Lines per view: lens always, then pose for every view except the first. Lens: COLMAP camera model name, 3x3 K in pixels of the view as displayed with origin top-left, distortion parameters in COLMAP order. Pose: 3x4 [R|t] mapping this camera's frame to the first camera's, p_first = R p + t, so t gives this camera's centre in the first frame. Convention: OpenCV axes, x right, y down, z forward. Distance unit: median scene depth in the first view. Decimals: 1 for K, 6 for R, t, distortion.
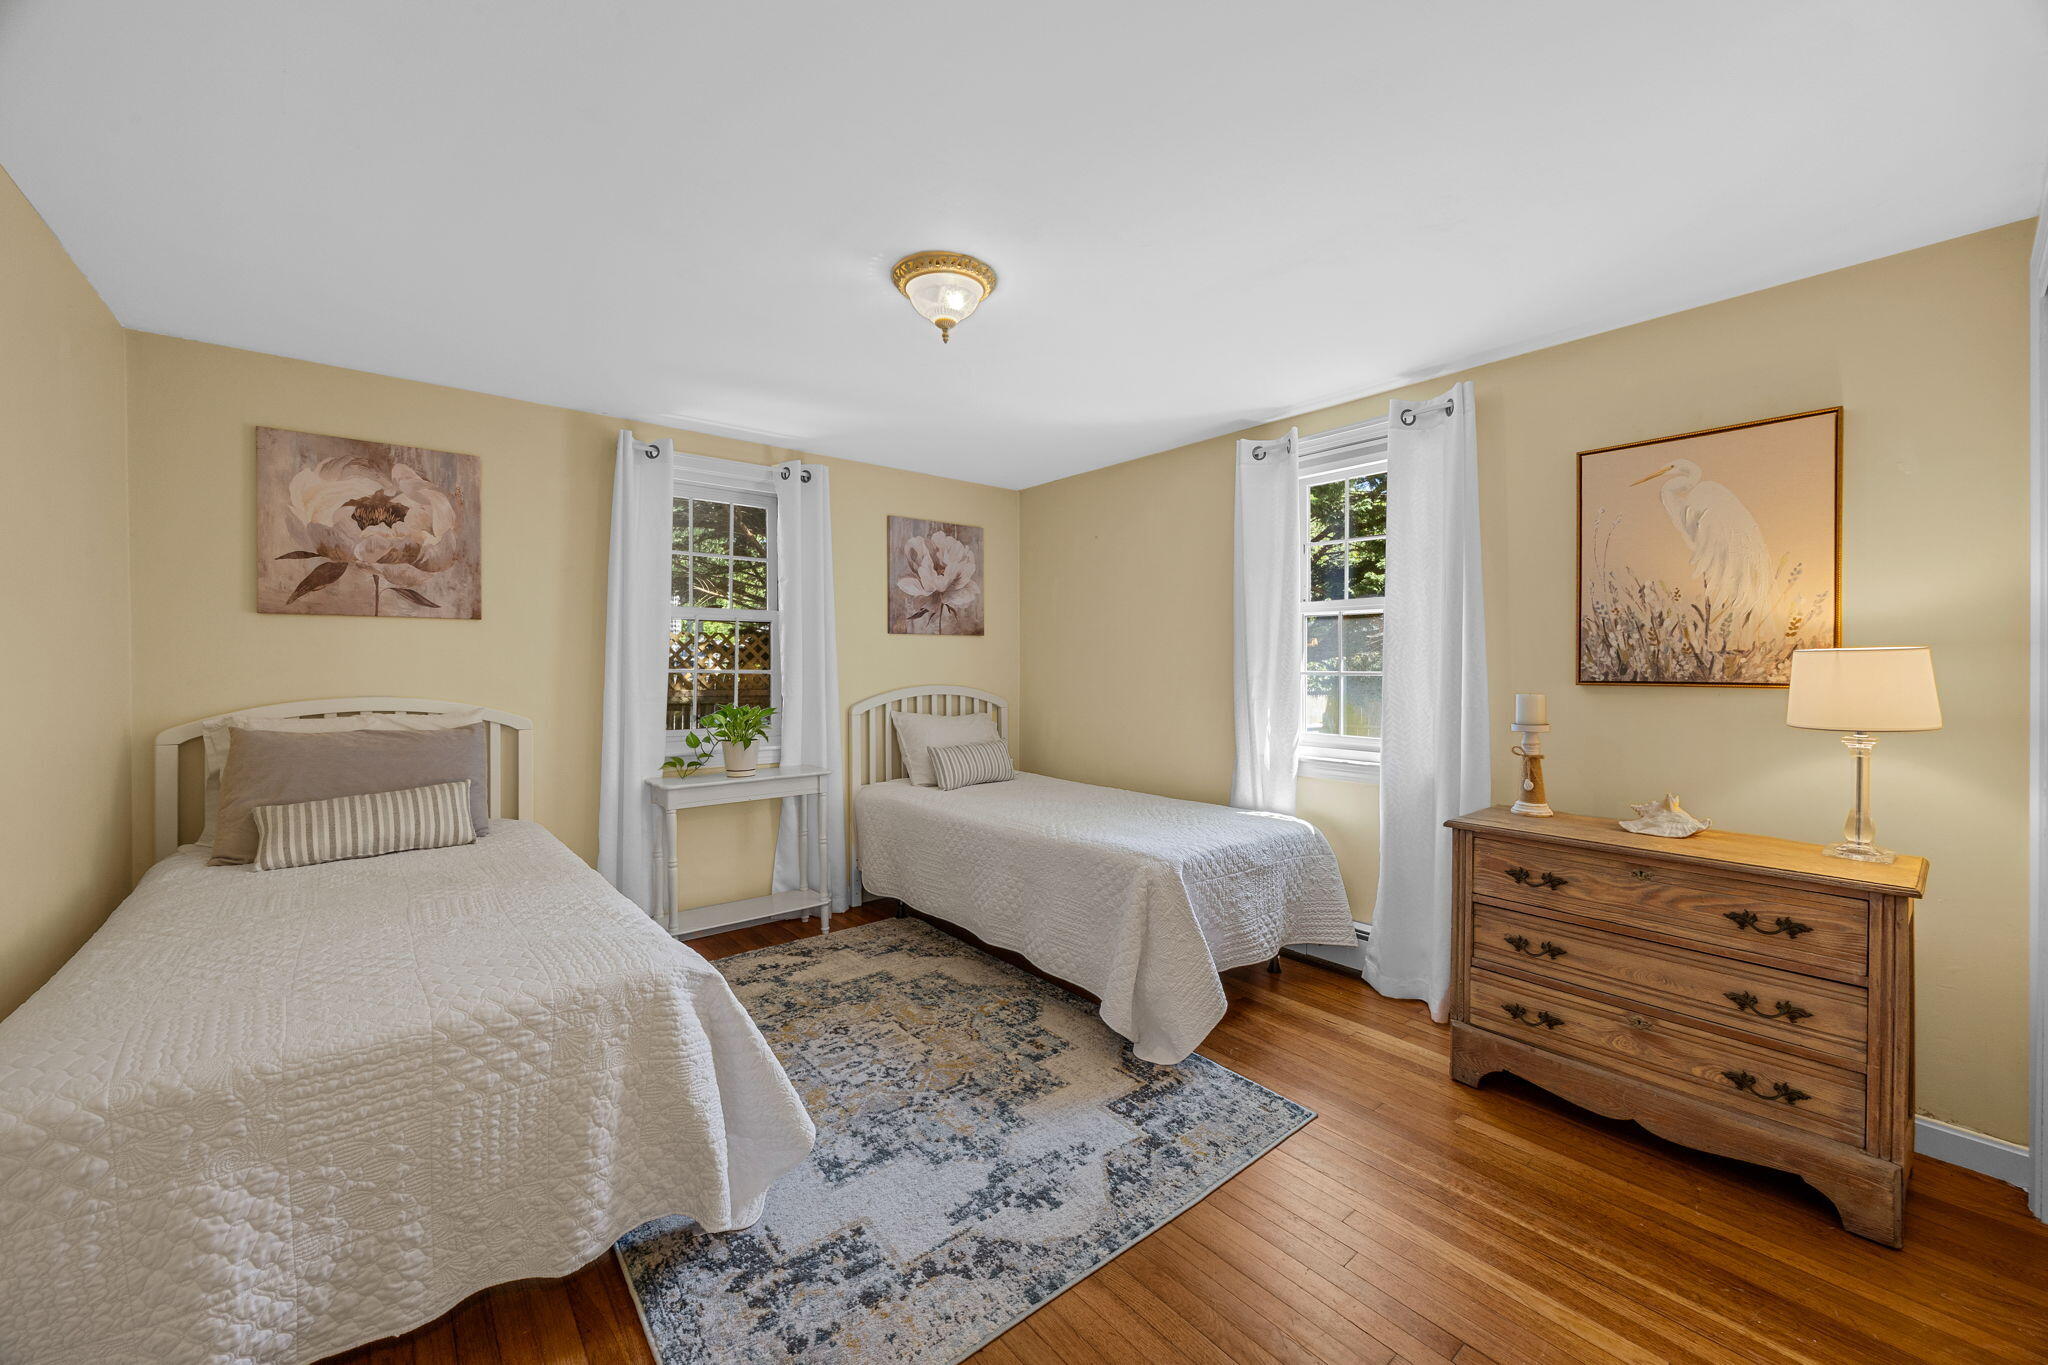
lens RADIAL K [[771.9, 0, 1017.2], [0, 771.9, 669.1], [0, 0, 1]] dist [-0.003327, -0.000533]
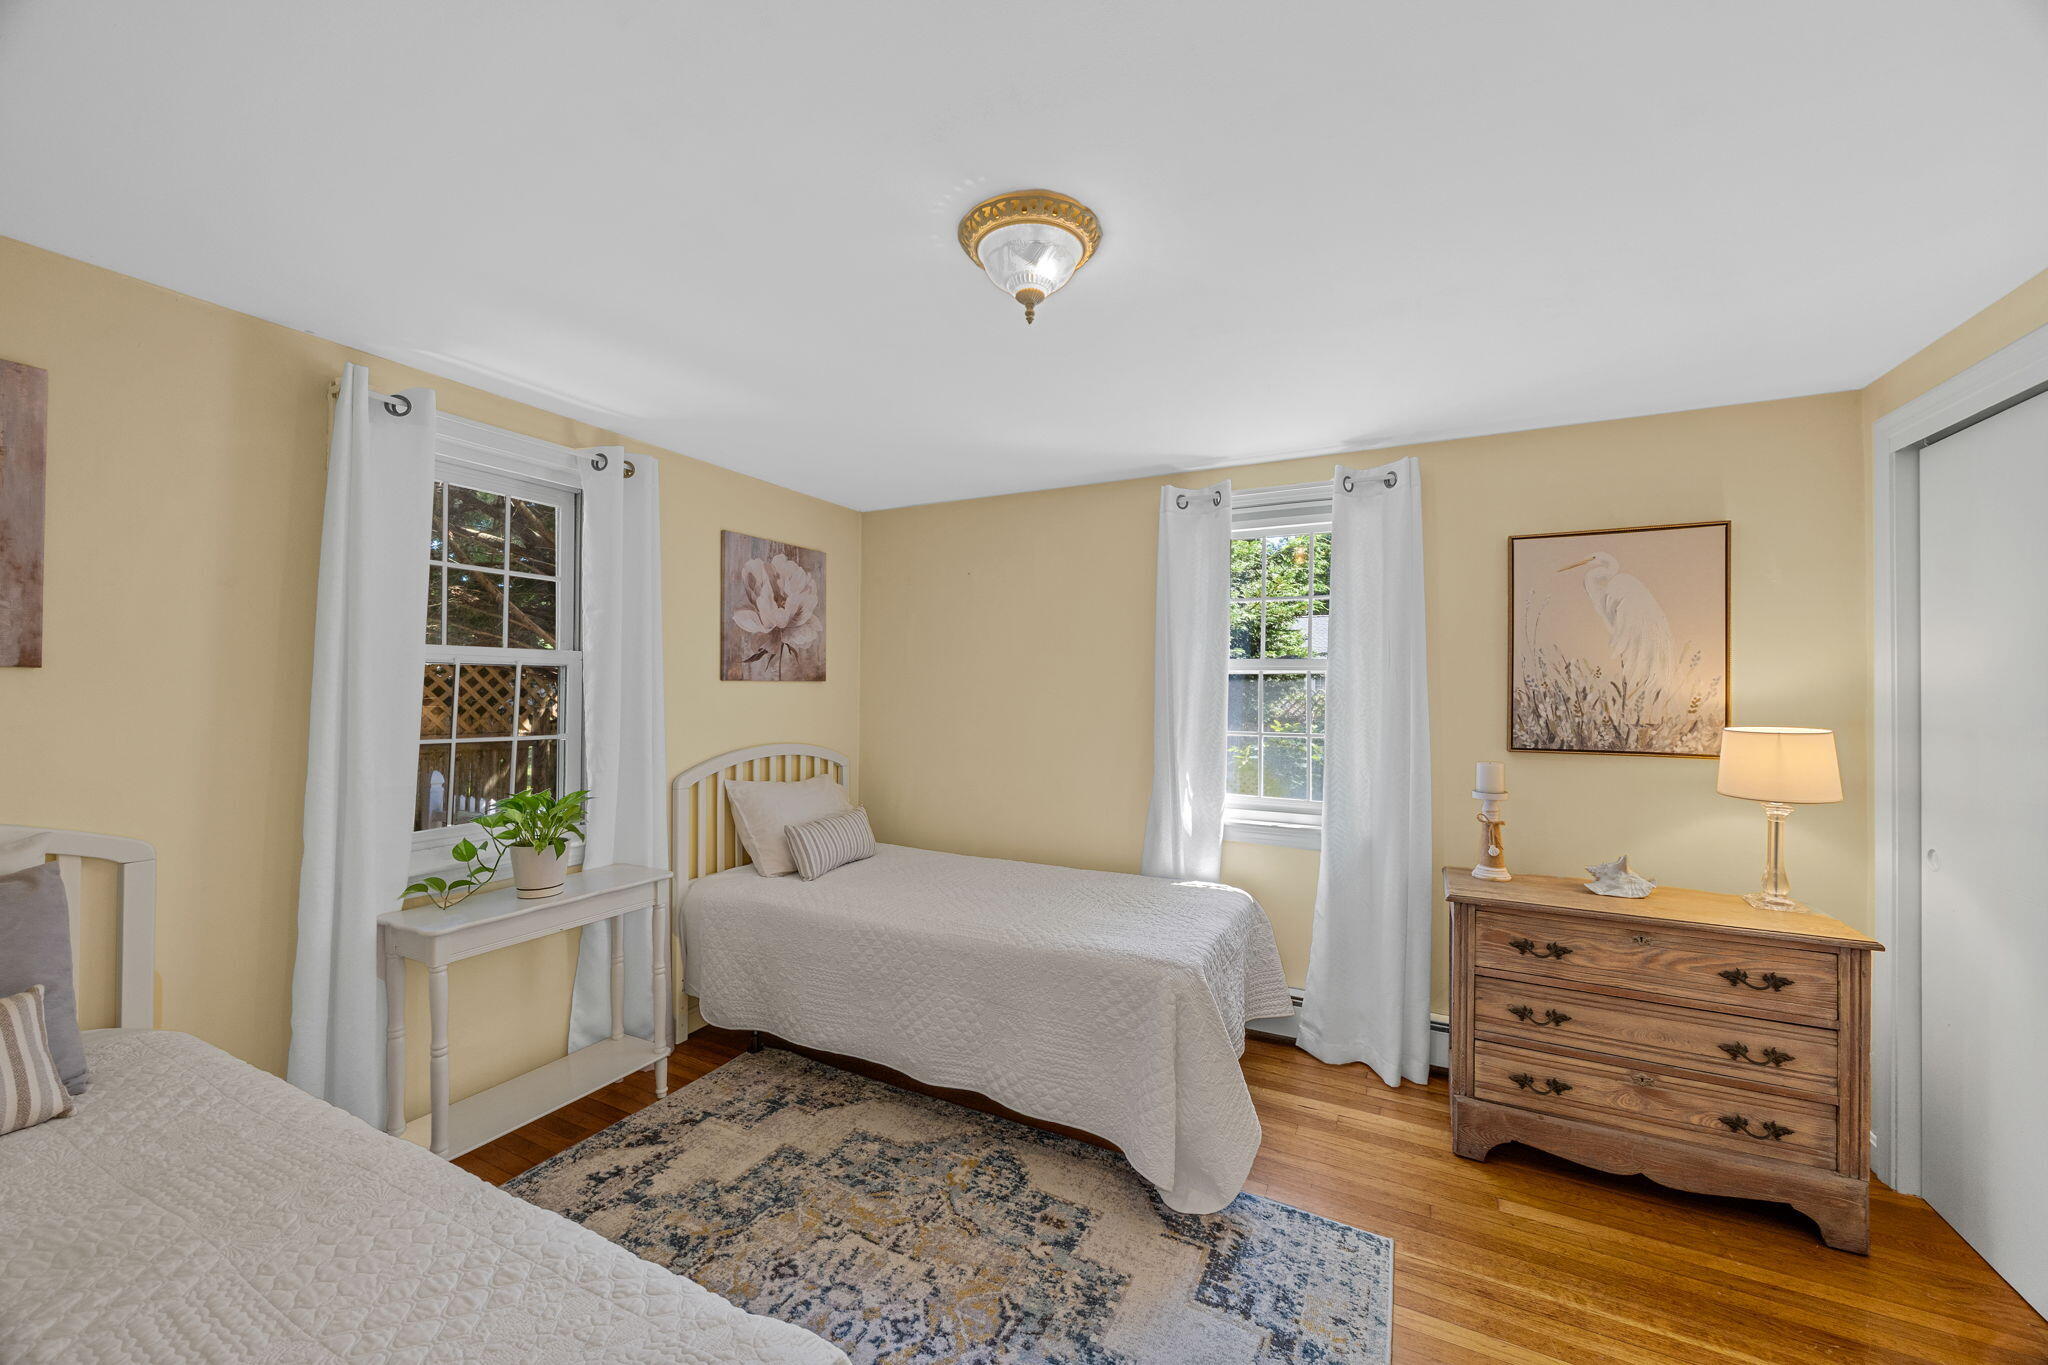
lens RADIAL K [[771.9, 0, 1028.3], [0, 771.9, 682.0], [0, 0, 1]] dist [-0.003327, -0.000533]
pose [[0.920289, 0.009845, 0.391116, -0.294781], [-0.004052, 0.999870, -0.015634, -0.053531], [-0.391219, 0.012803, 0.920209, 0.255016]]
